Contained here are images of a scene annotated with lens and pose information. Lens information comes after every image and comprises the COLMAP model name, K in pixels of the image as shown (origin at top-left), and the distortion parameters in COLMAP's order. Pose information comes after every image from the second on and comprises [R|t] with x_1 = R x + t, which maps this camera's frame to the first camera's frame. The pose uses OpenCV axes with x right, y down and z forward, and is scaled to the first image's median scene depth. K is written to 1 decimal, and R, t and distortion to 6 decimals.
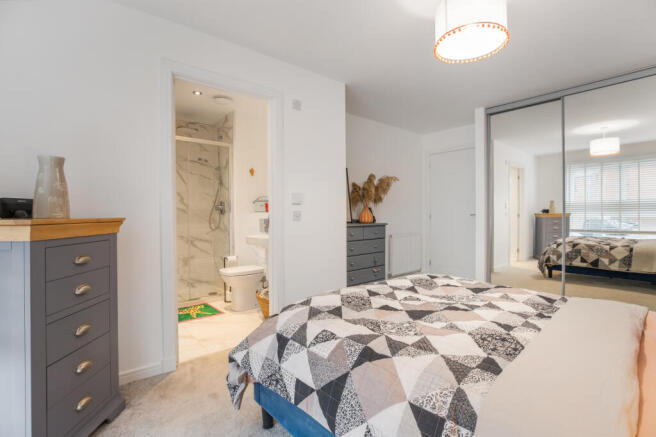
lens RADIAL K [[311.8, 0, 330.9], [0, 311.8, 216.2], [0, 0, 1]] dist [-0.001850, 0.000322]
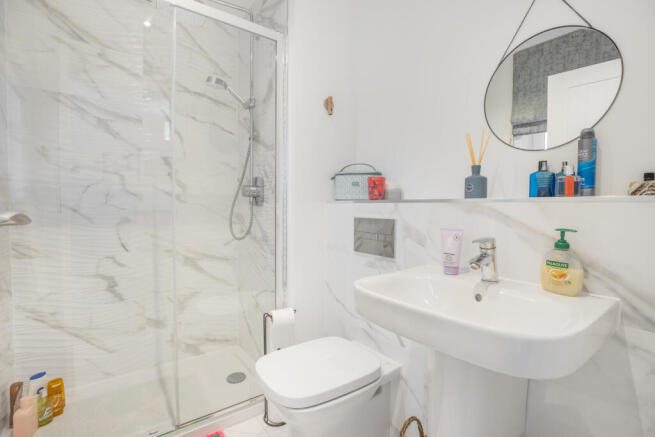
lens RADIAL K [[311.3, 0, 330.4], [0, 311.3, 216.2], [0, 0, 1]] dist [-0.001850, 0.000322]
pose [[0.997613, 0.016558, -0.067045, -0.216122], [-0.015366, 0.999715, 0.018250, -0.000359], [0.067328, -0.017176, 0.997583, 0.564592]]
